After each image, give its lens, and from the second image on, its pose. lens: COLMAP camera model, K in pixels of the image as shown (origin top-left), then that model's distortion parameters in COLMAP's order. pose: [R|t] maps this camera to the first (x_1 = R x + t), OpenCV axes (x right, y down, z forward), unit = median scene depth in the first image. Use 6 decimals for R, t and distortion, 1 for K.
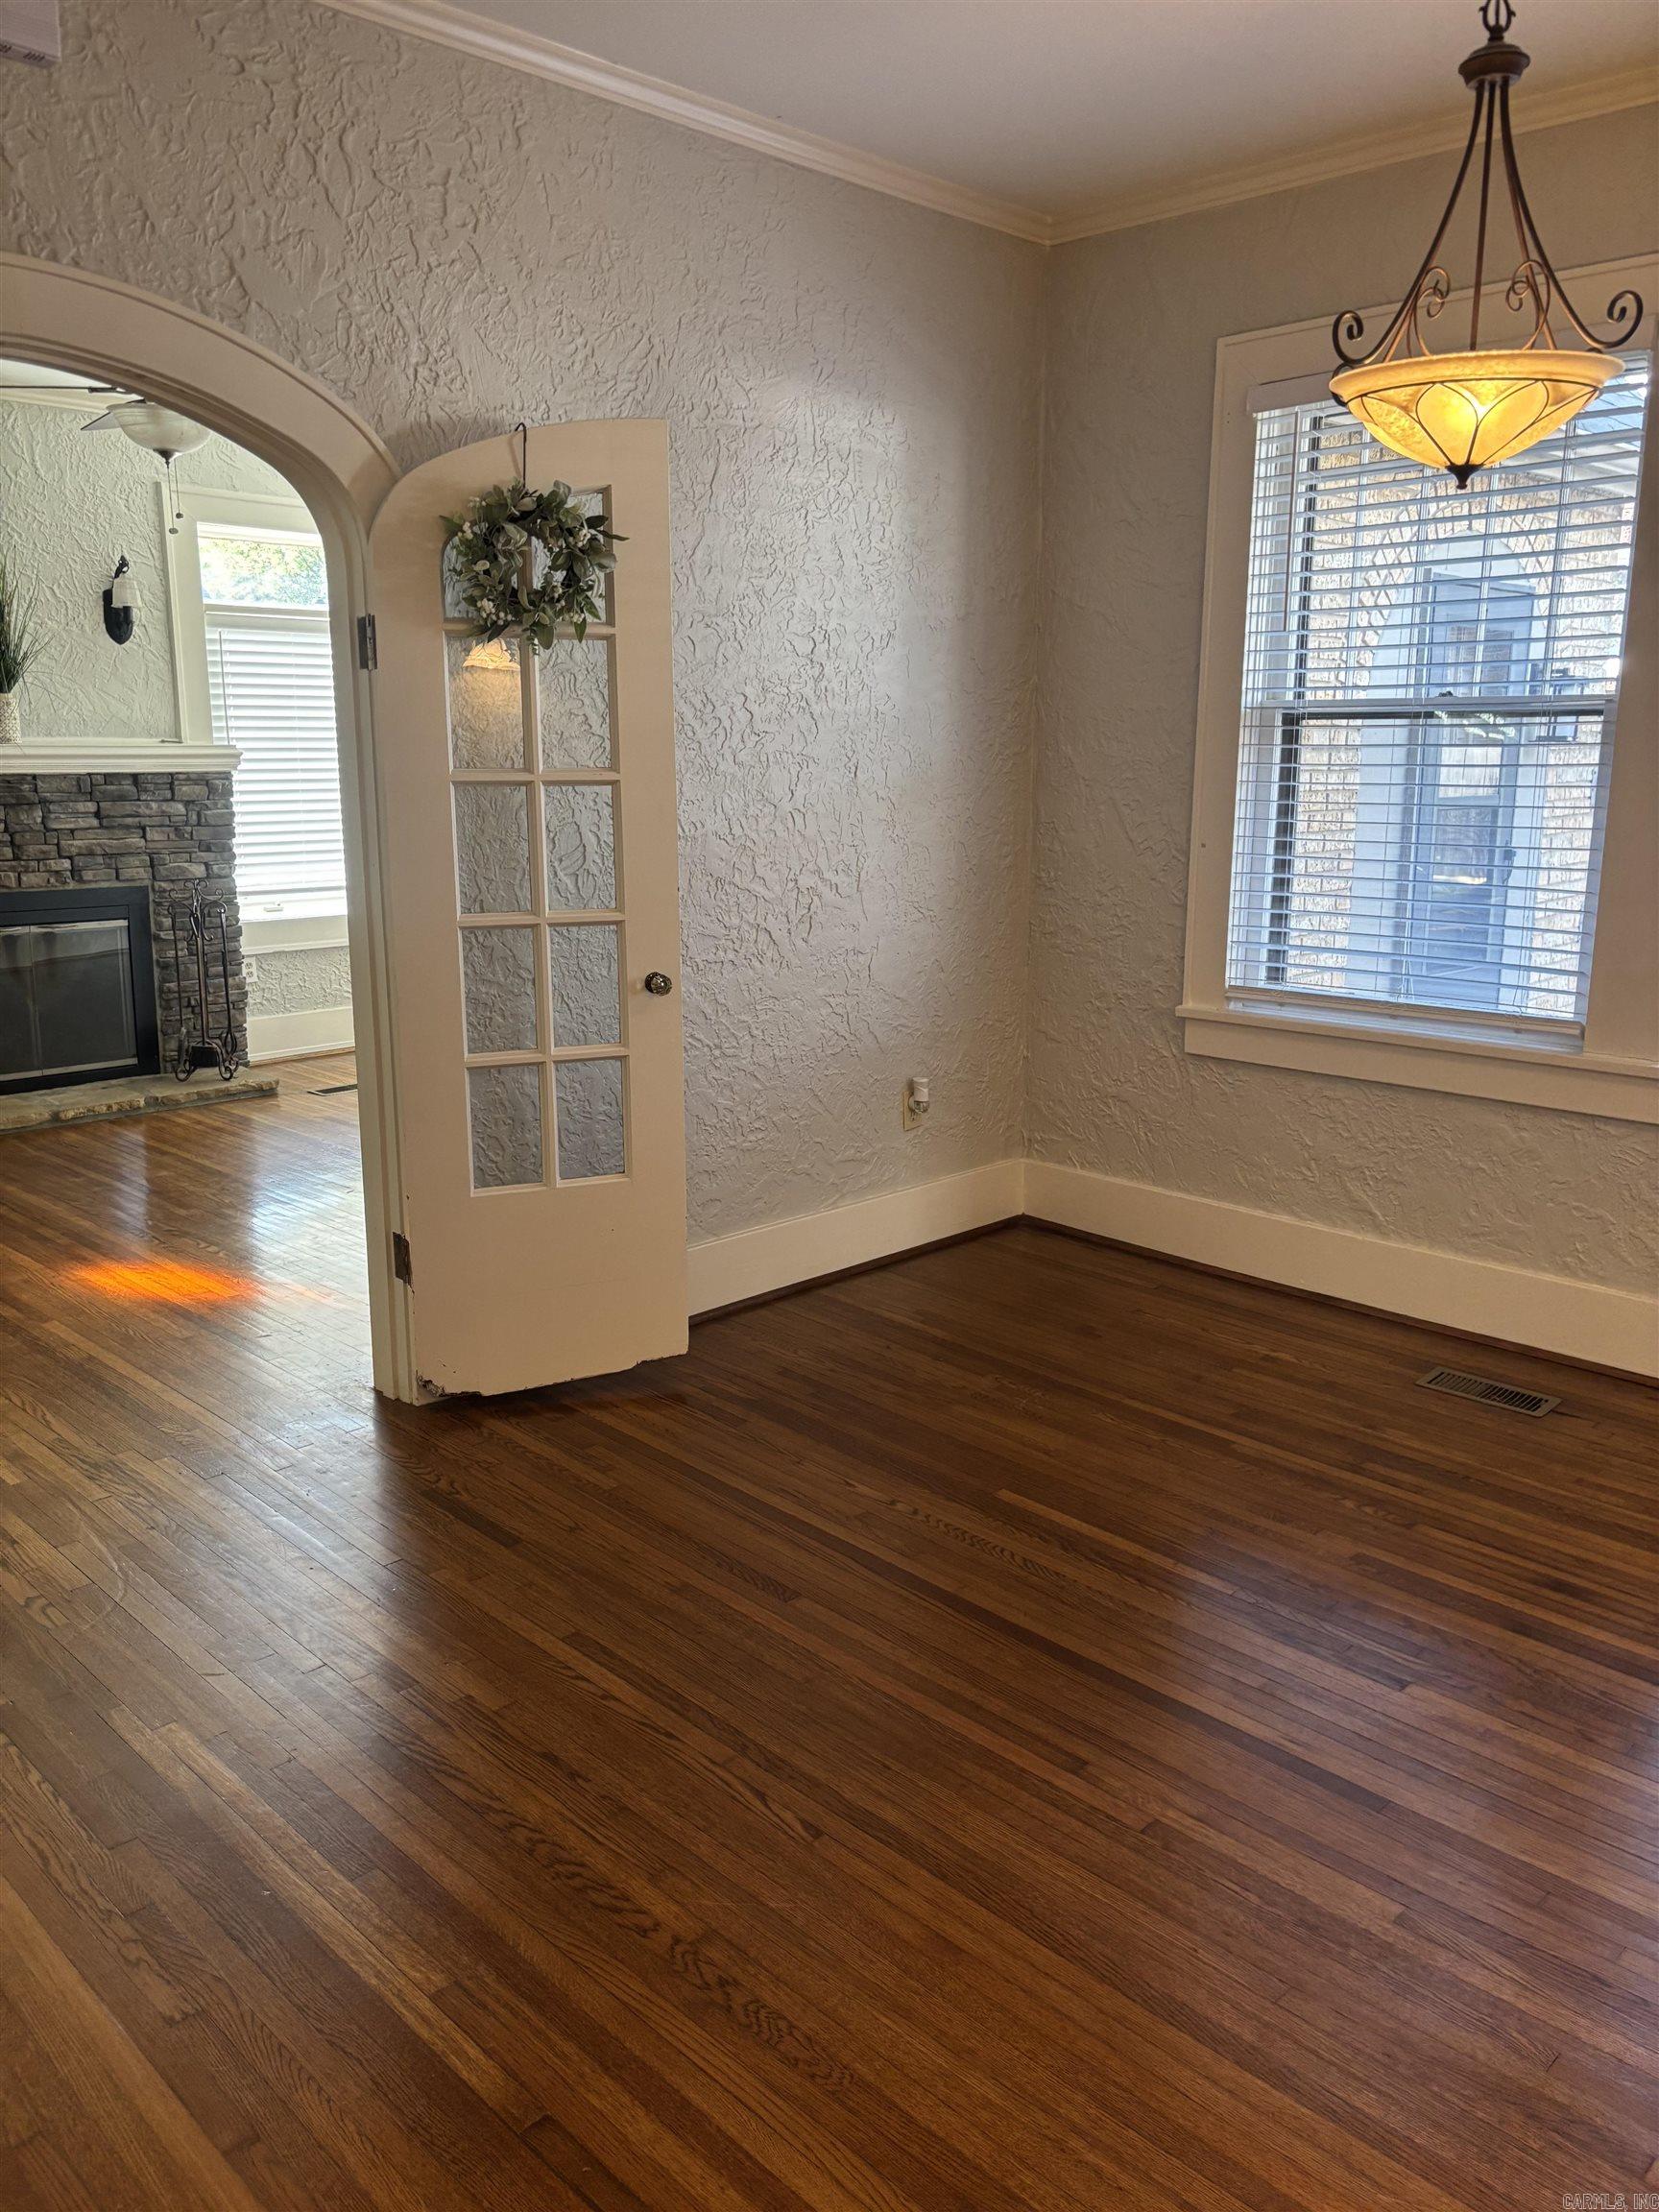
lens RADIAL K [[1679.5, 0, 829.5], [0, 1679.5, 1106.0], [0, 0, 1]] dist [-0.029163, 0.068129]
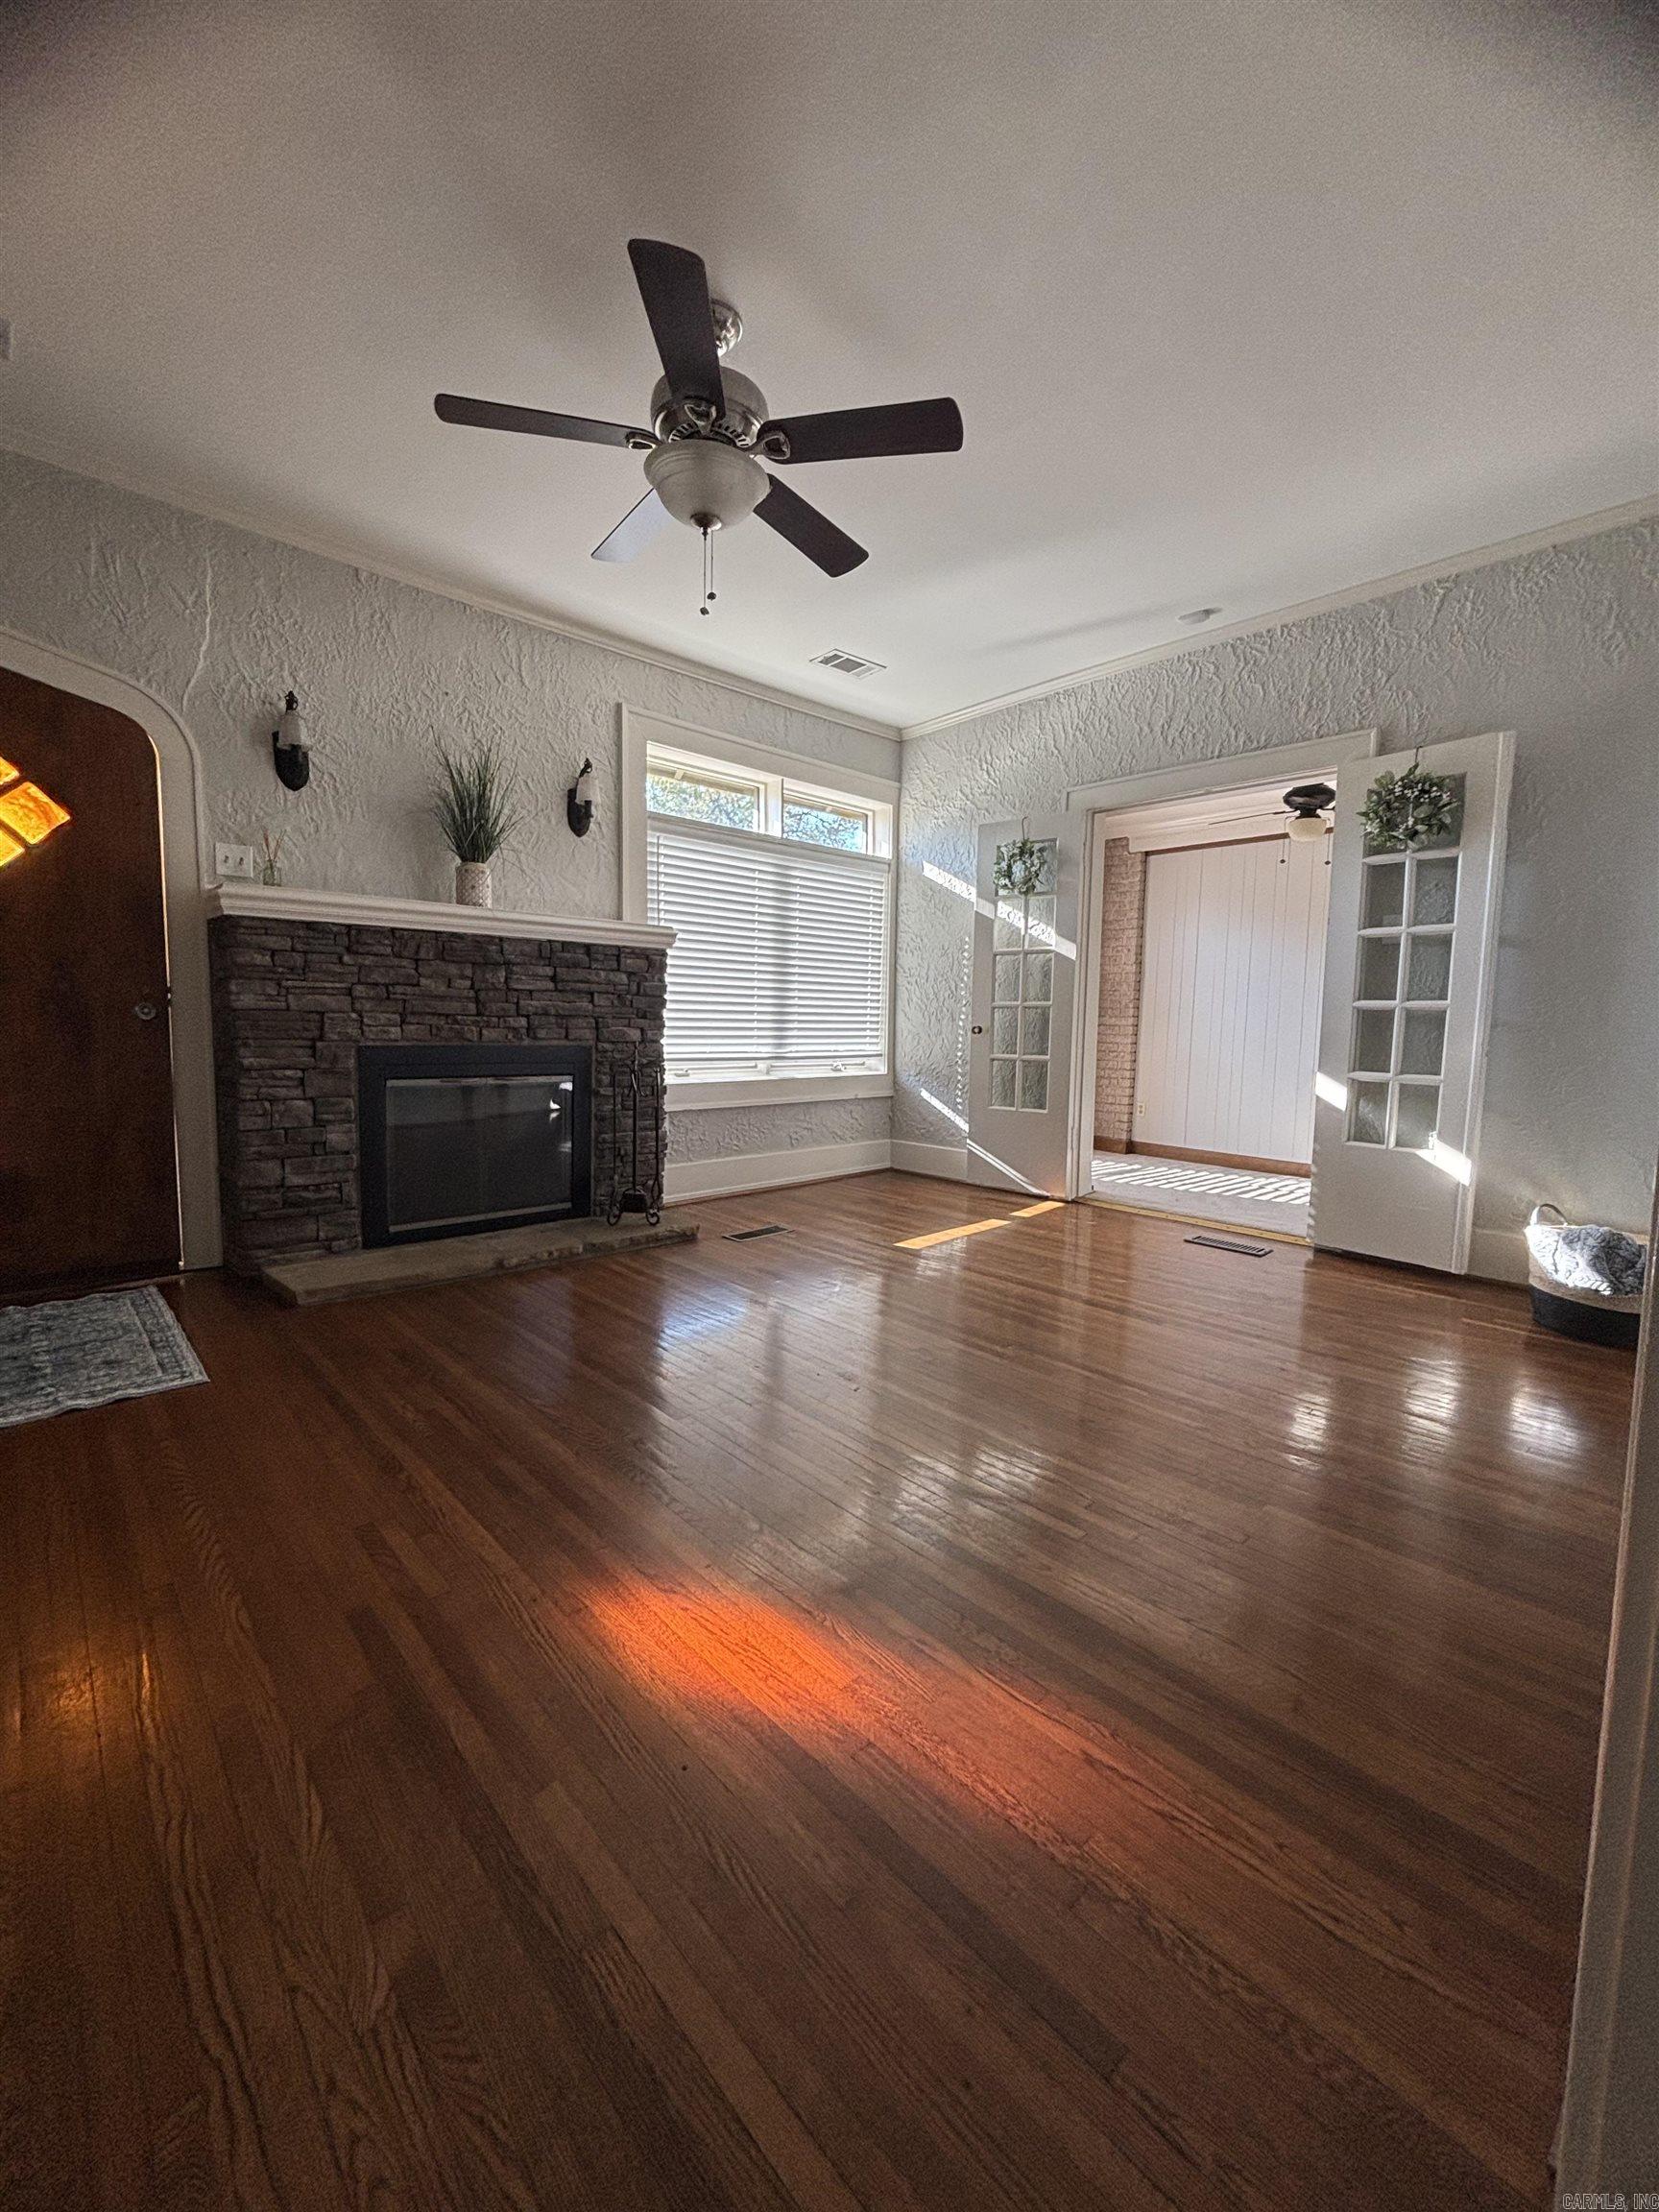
lens RADIAL K [[888.5, 0, 829.5], [0, 888.5, 1106.0], [0, 0, 1]] dist [0.000892, -0.000021]
pose [[0.999000, 0.020775, -0.039582, -0.227765], [-0.025232, 0.992970, -0.115648, -0.028917], [0.036901, 0.116531, 0.992501, 0.432286]]
